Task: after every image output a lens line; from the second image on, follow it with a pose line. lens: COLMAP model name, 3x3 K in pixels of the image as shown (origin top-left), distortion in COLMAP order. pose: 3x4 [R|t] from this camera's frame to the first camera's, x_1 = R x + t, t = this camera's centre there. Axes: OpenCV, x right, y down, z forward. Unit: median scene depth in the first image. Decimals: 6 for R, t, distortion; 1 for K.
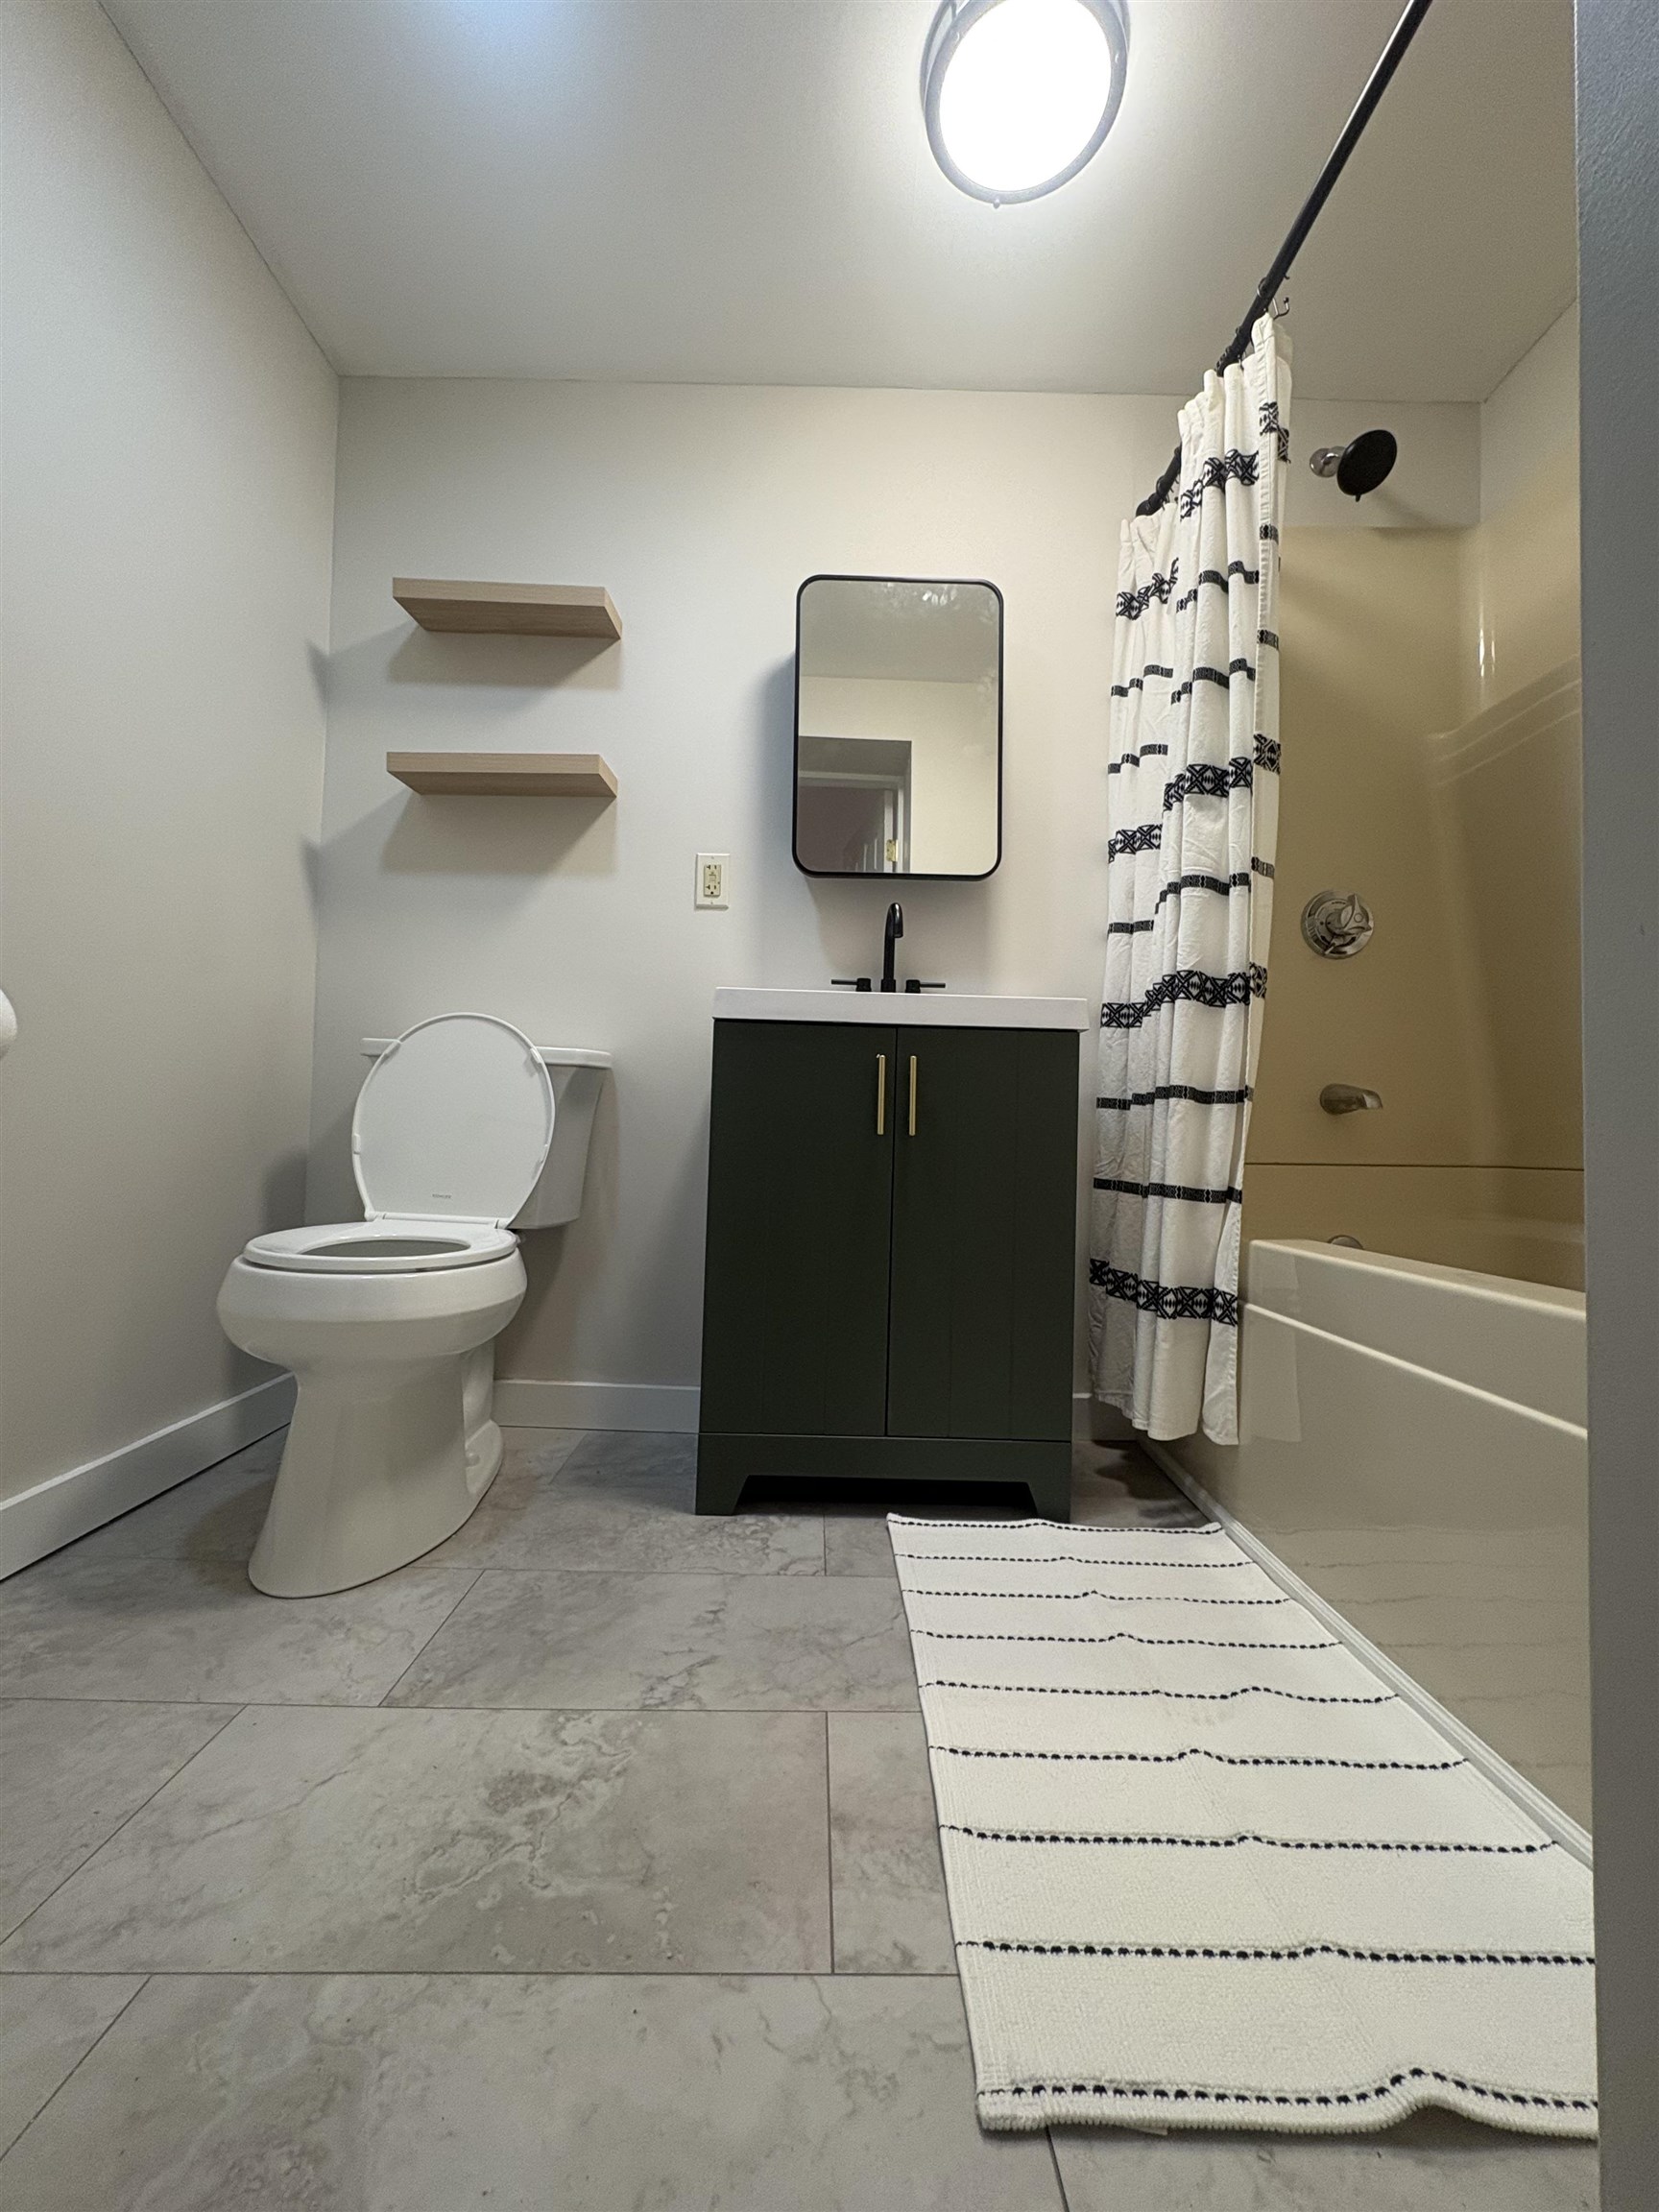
lens RADIAL K [[880.8, 0, 829.5], [0, 880.8, 1106.0], [0, 0, 1]] dist [0.000587, 0.000003]
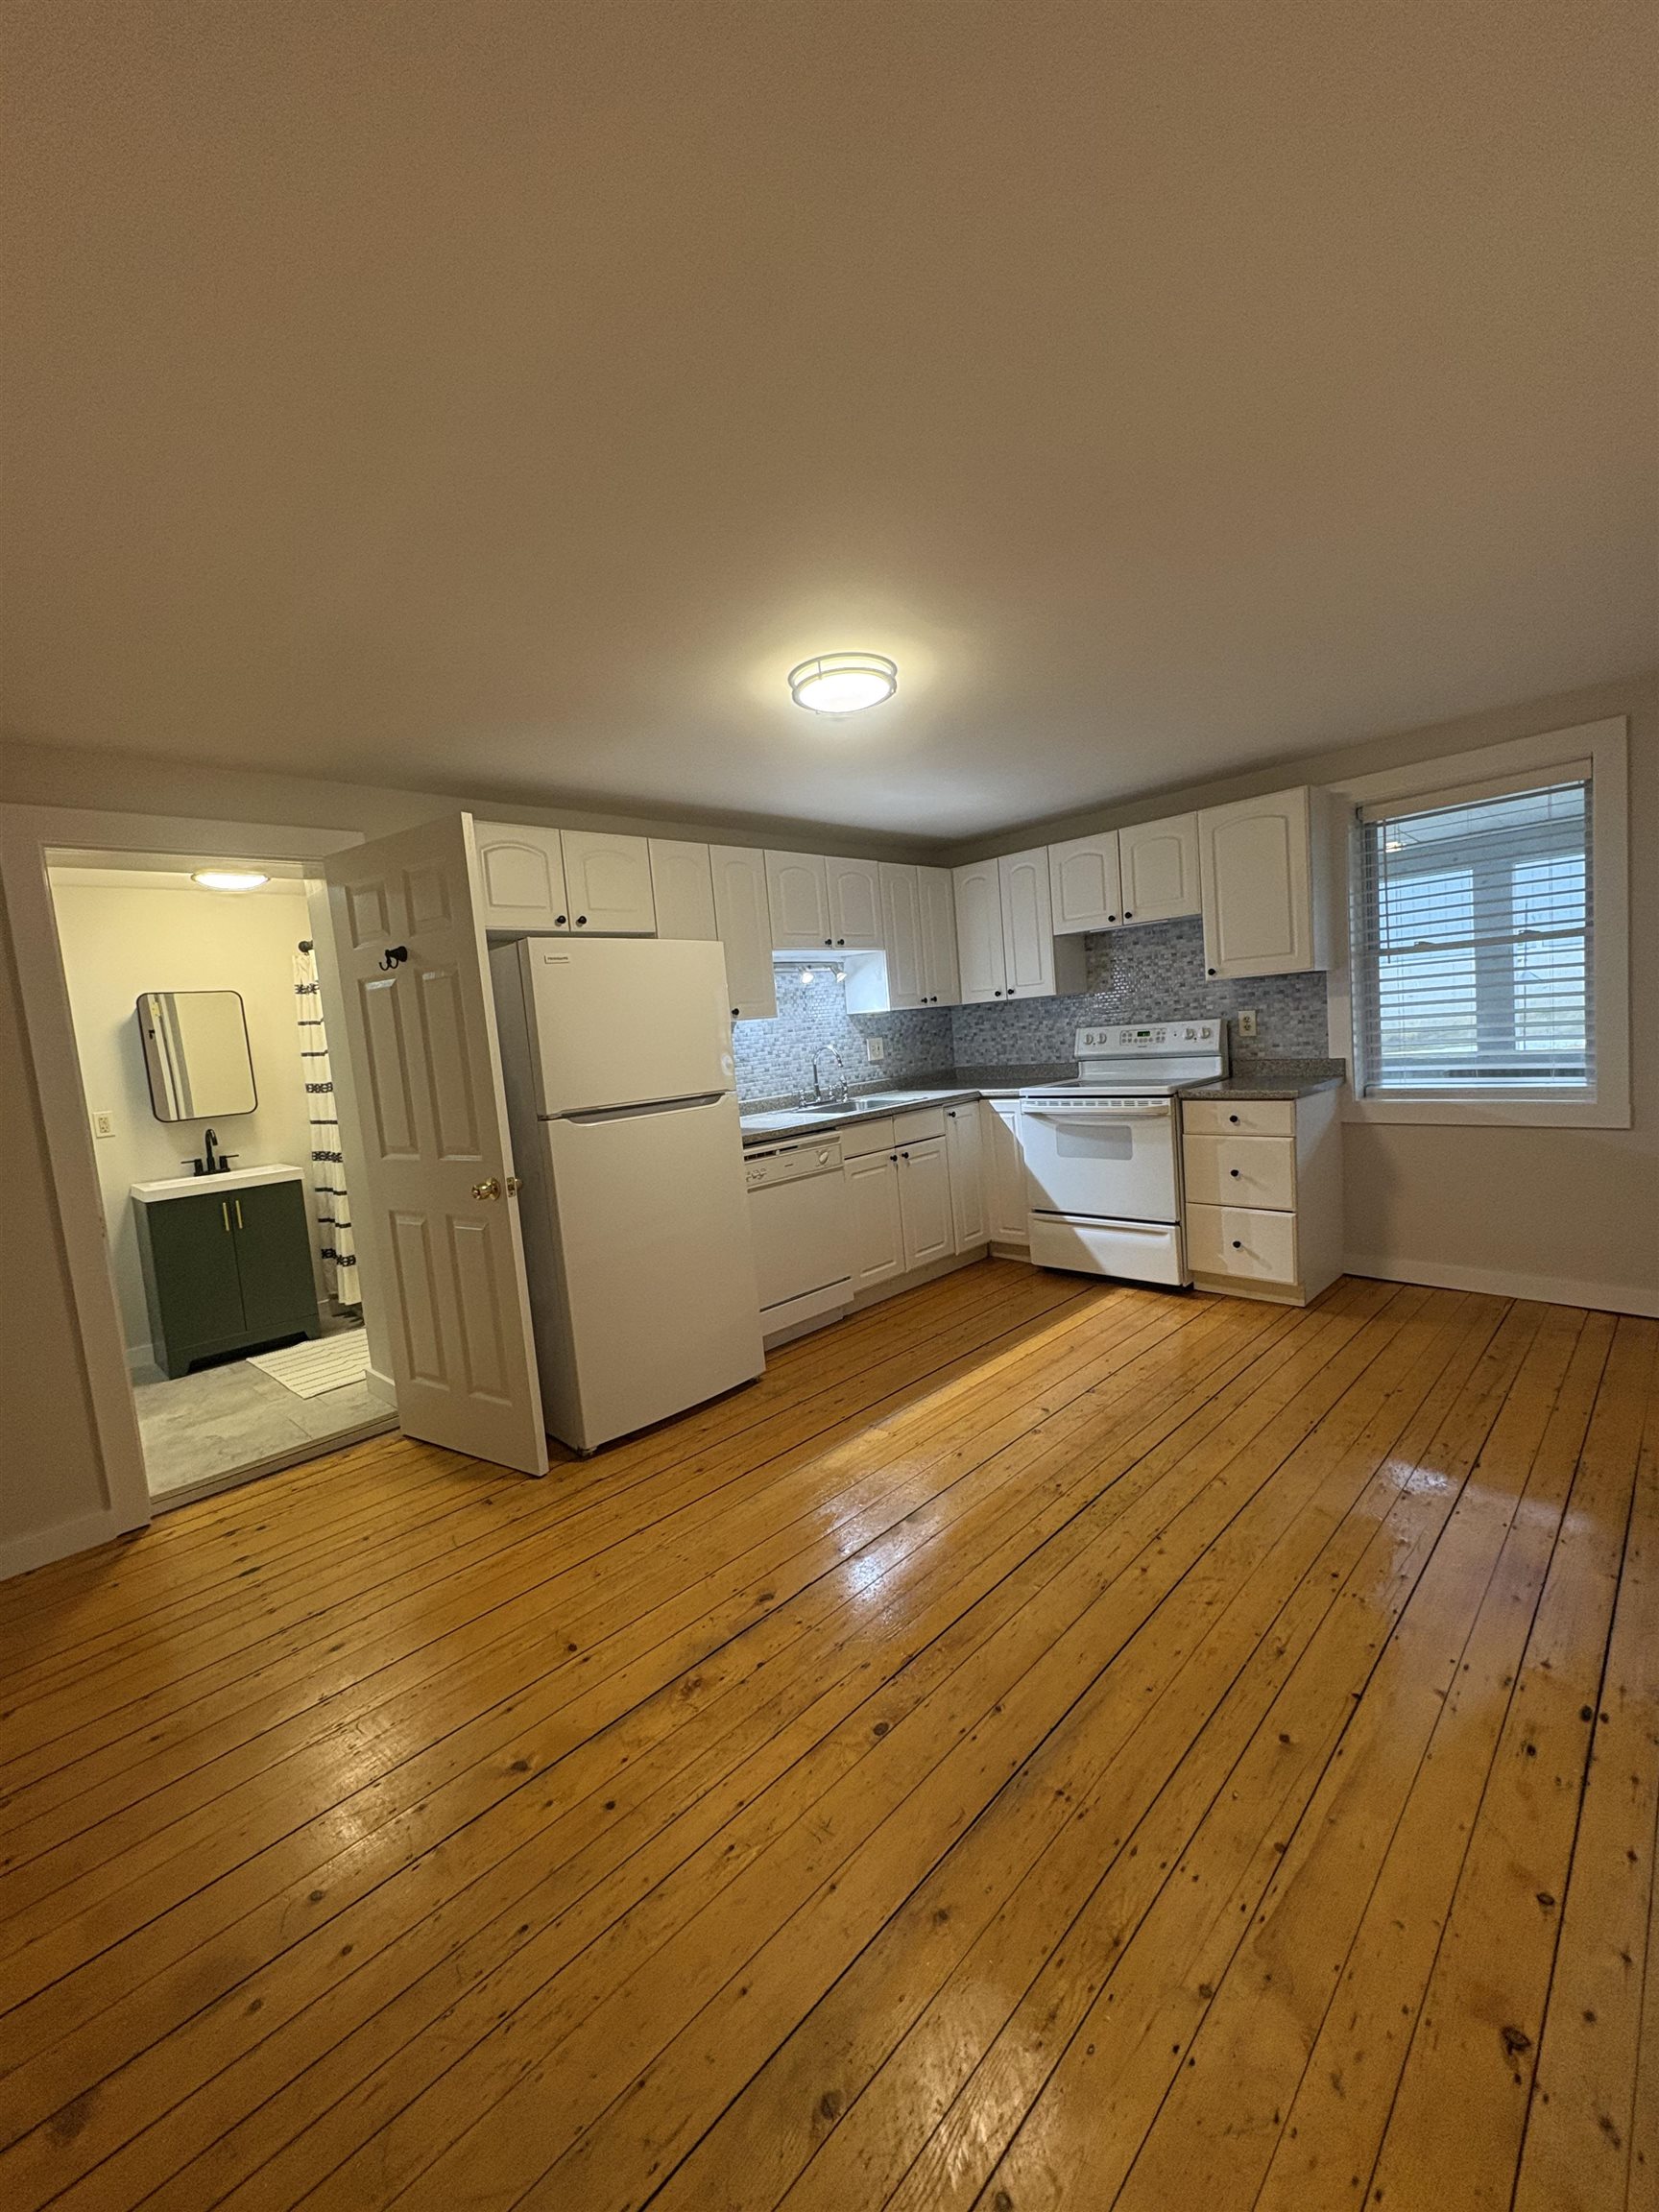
lens RADIAL K [[880.8, 0, 829.5], [0, 880.8, 1106.0], [0, 0, 1]] dist [0.000587, 0.000003]
pose [[0.719519, -0.148002, 0.678519, -0.408608], [0.067115, 0.987273, 0.144178, -0.642582], [-0.691222, -0.058200, 0.720295, -2.355087]]
